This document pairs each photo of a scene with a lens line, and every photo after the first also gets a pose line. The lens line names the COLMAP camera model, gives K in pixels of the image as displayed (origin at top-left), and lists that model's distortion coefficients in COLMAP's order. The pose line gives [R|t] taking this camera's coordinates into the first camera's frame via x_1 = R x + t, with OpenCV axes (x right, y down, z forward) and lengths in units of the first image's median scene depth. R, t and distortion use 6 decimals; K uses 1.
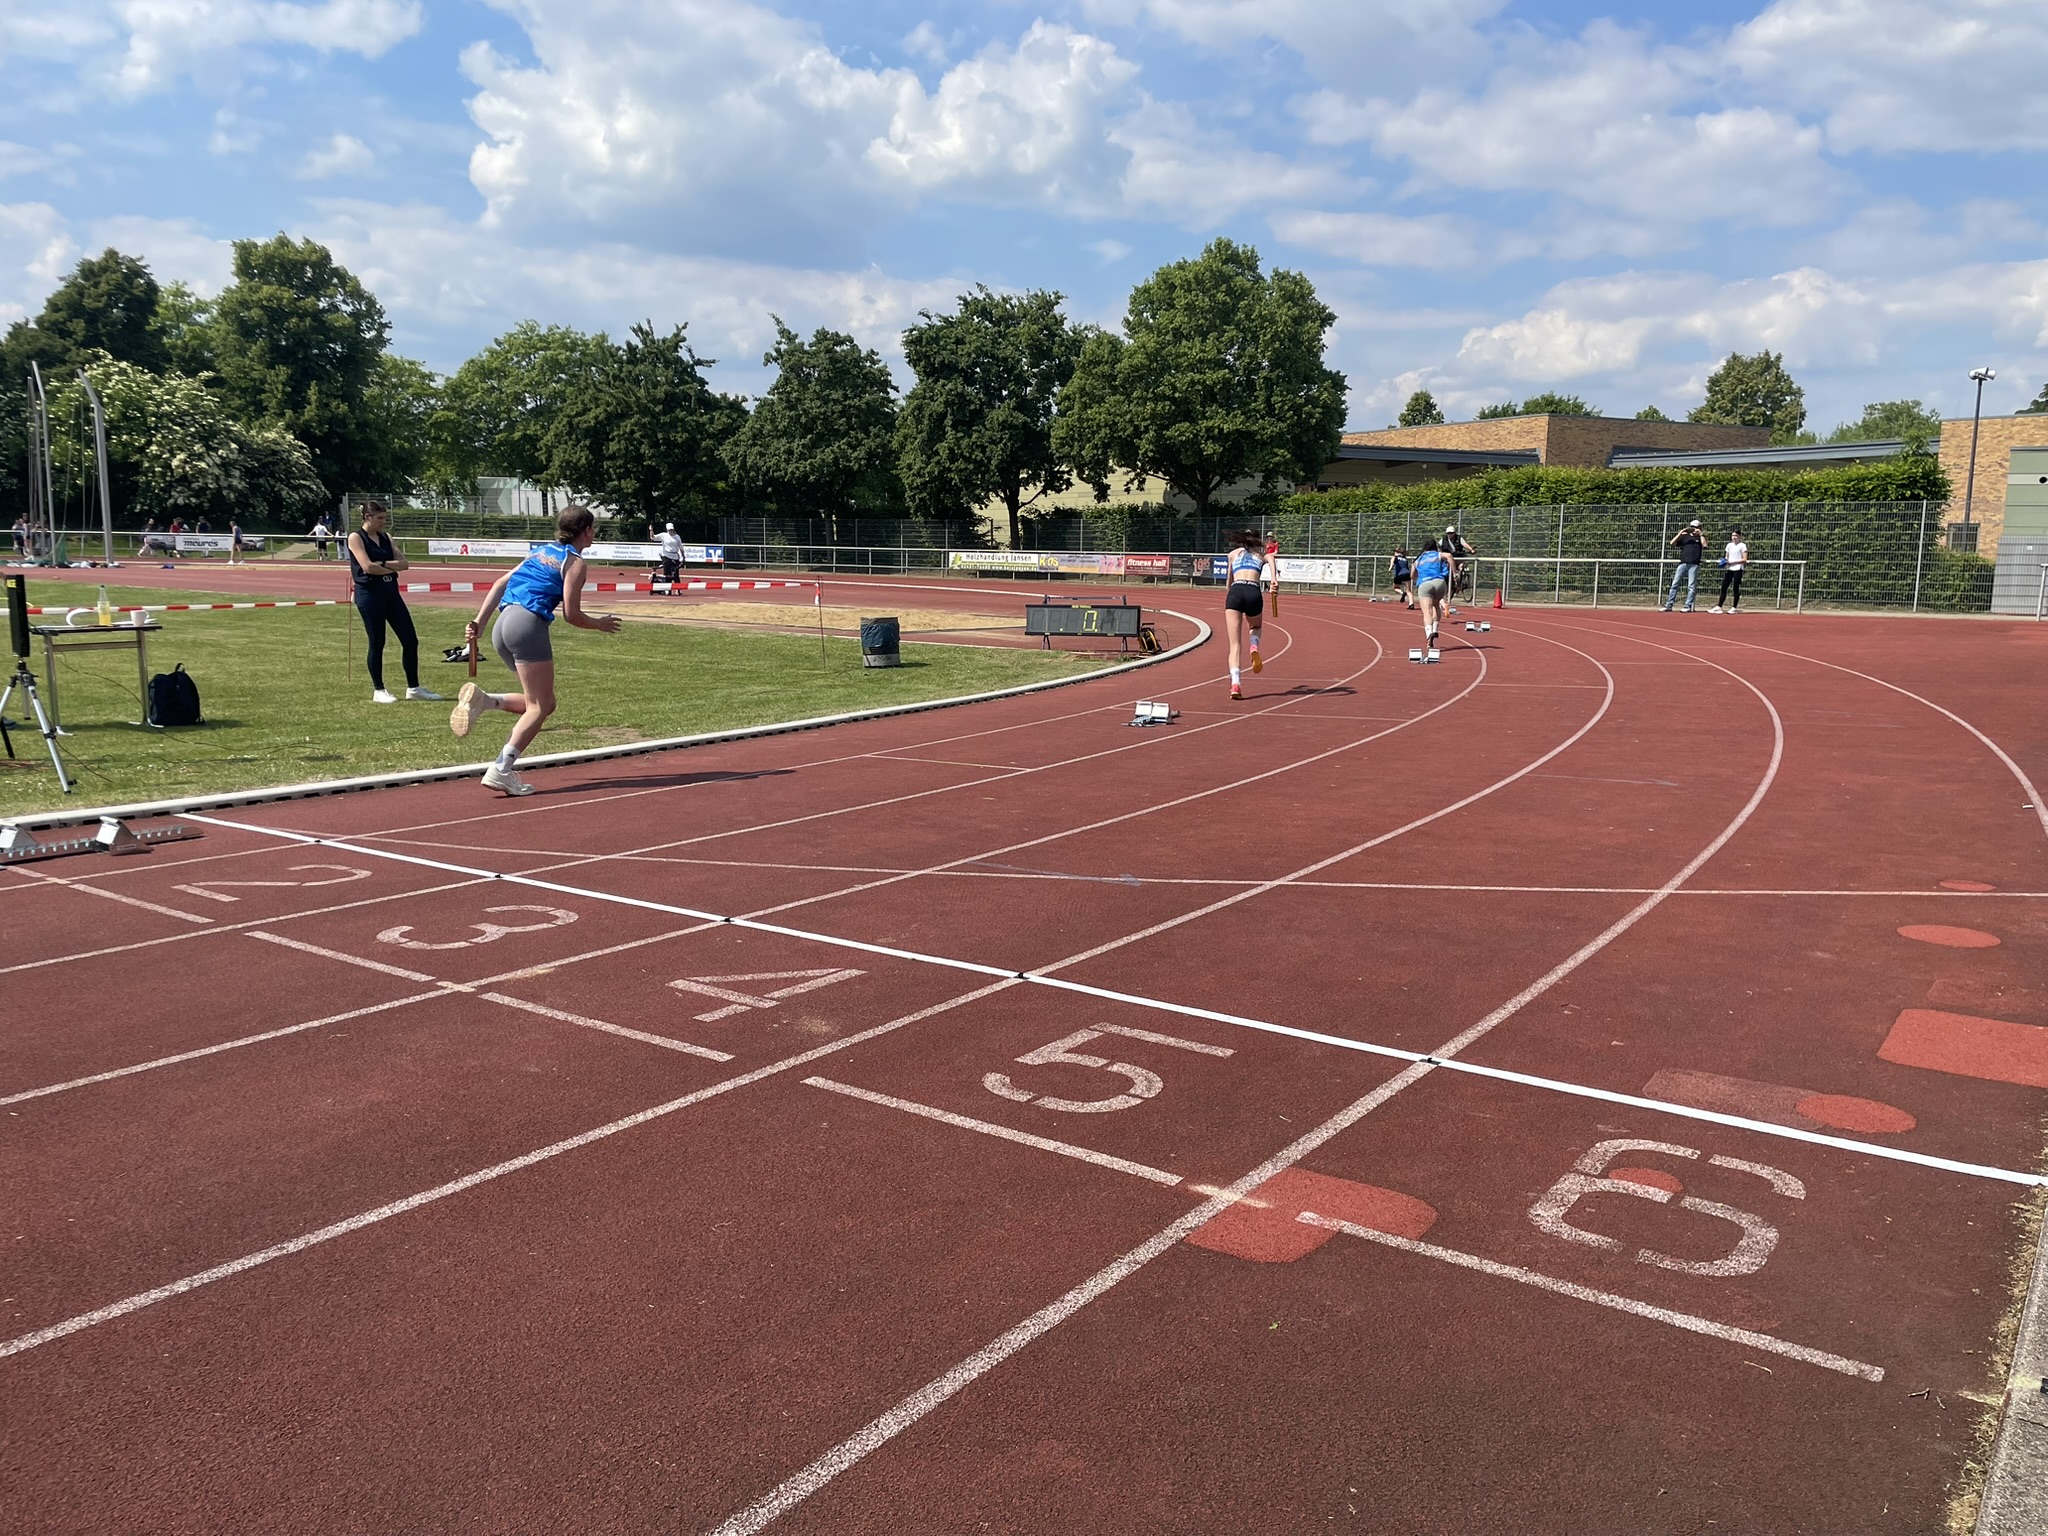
lens RADIAL K [[1560.1, 0, 1024.5], [0, 1560.1, 768.8], [0, 0, 1]] dist [0.000875, 0.000059]
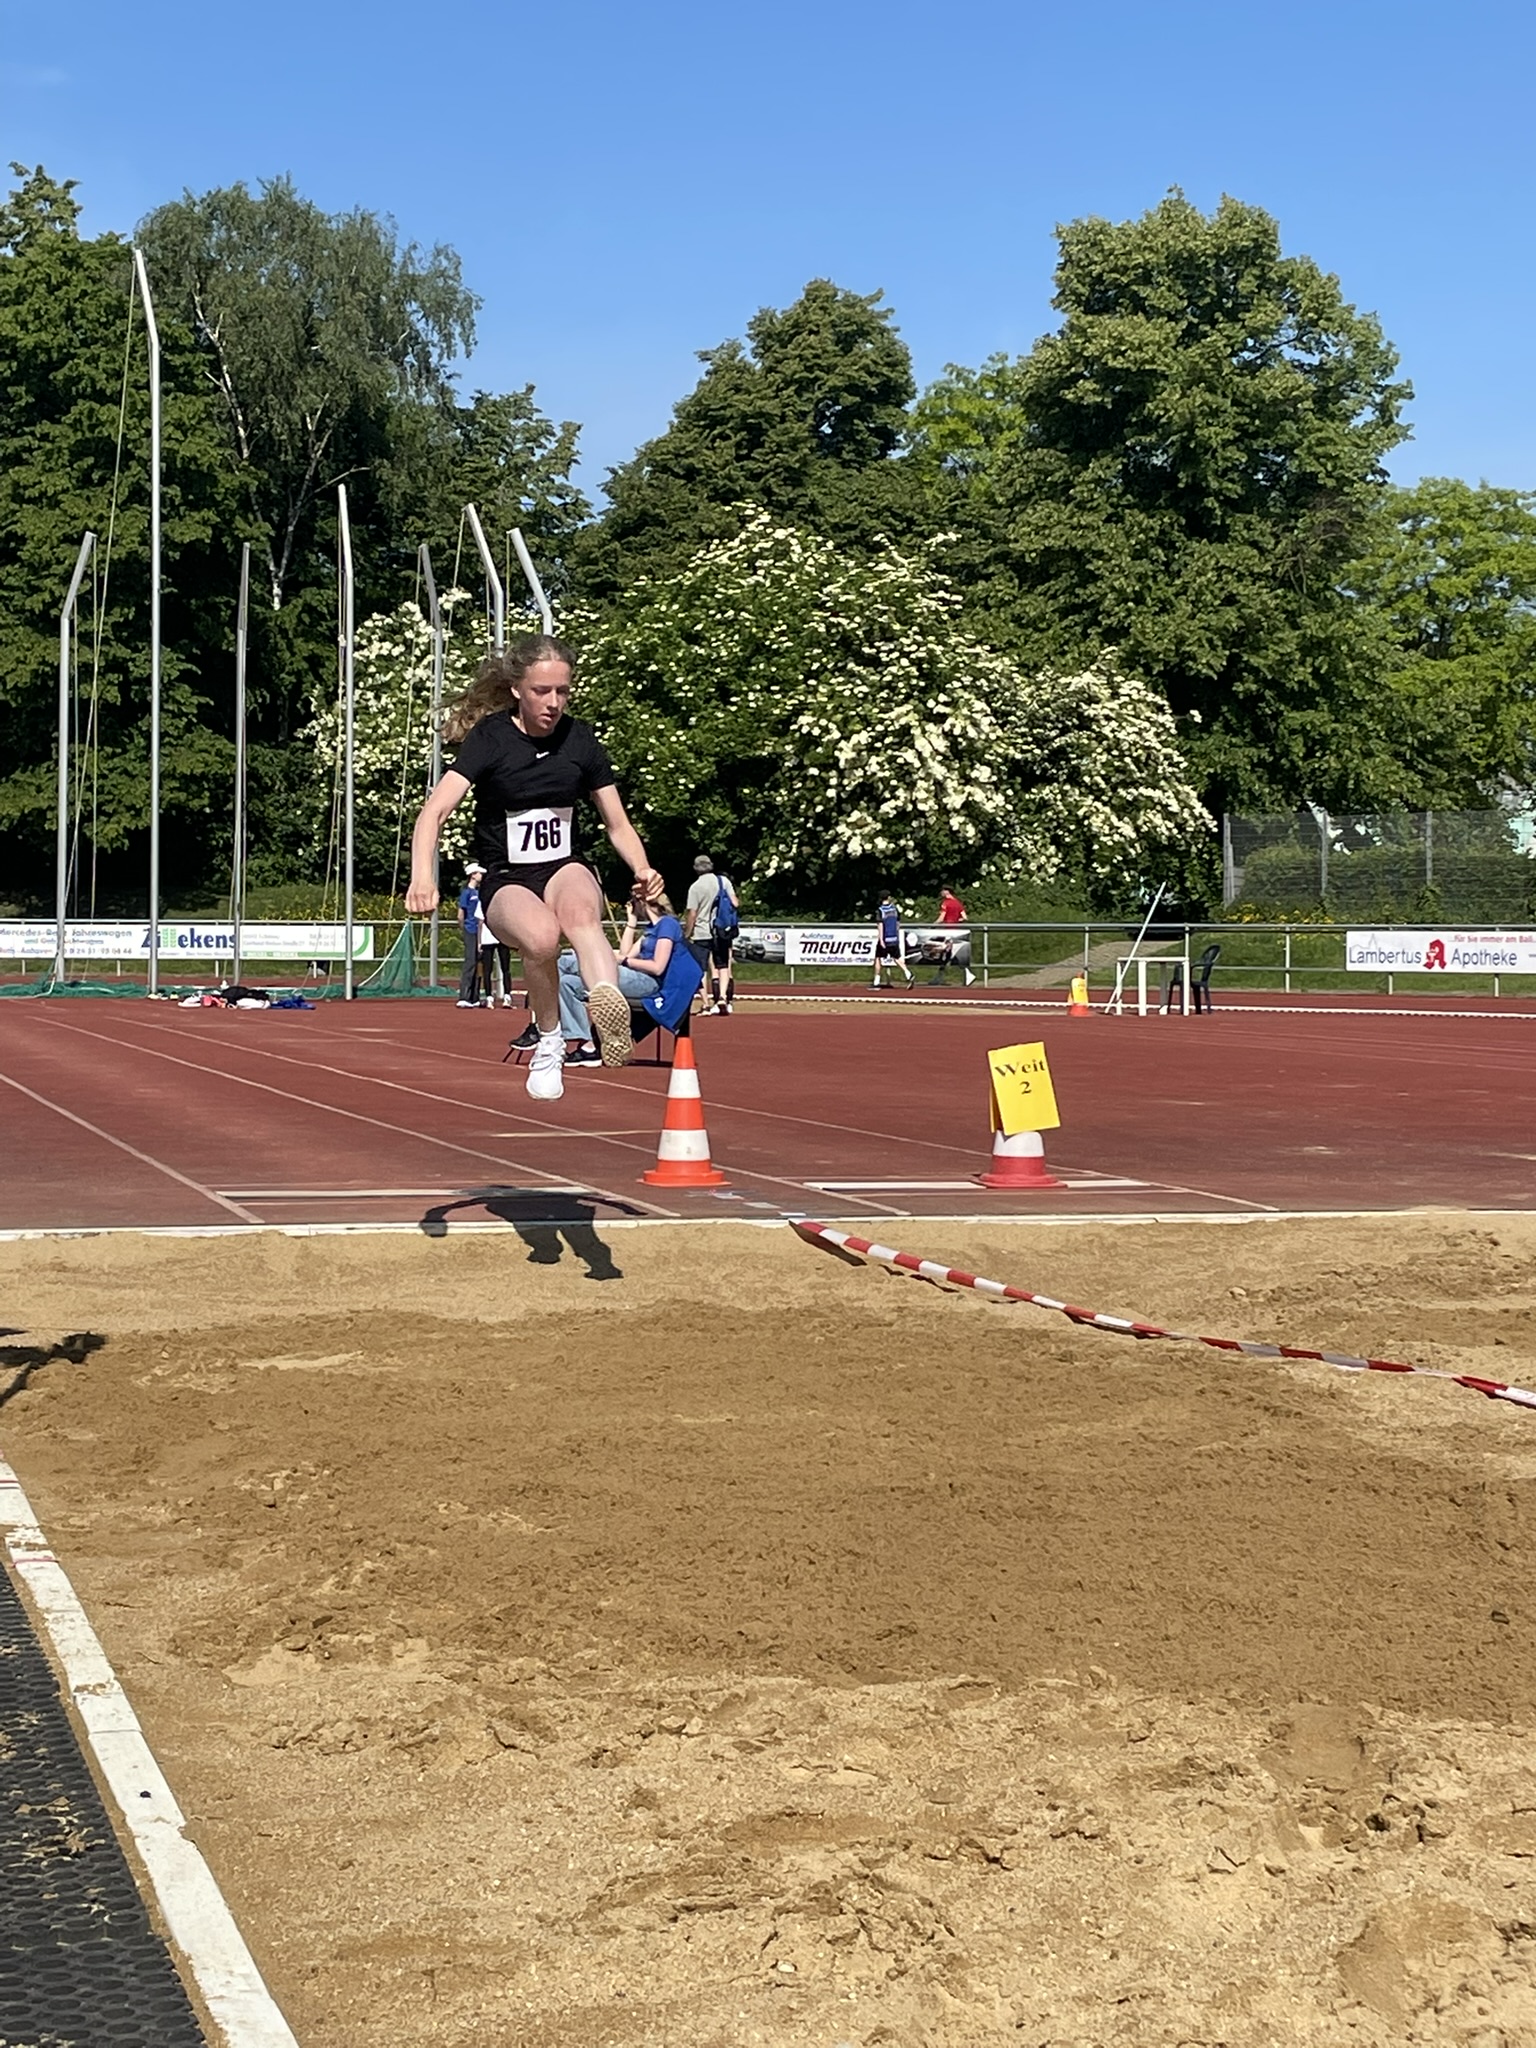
lens RADIAL K [[3477.1, 0, 768.5], [0, 3477.1, 1023.7], [0, 0, 1]] dist [-0.015848, 0.000000]
pose [[0.795569, 0.005926, -0.605833, -0.010452], [-0.081679, 0.991873, -0.097557, -0.034379], [0.600331, 0.127097, 0.789588, 0.268108]]
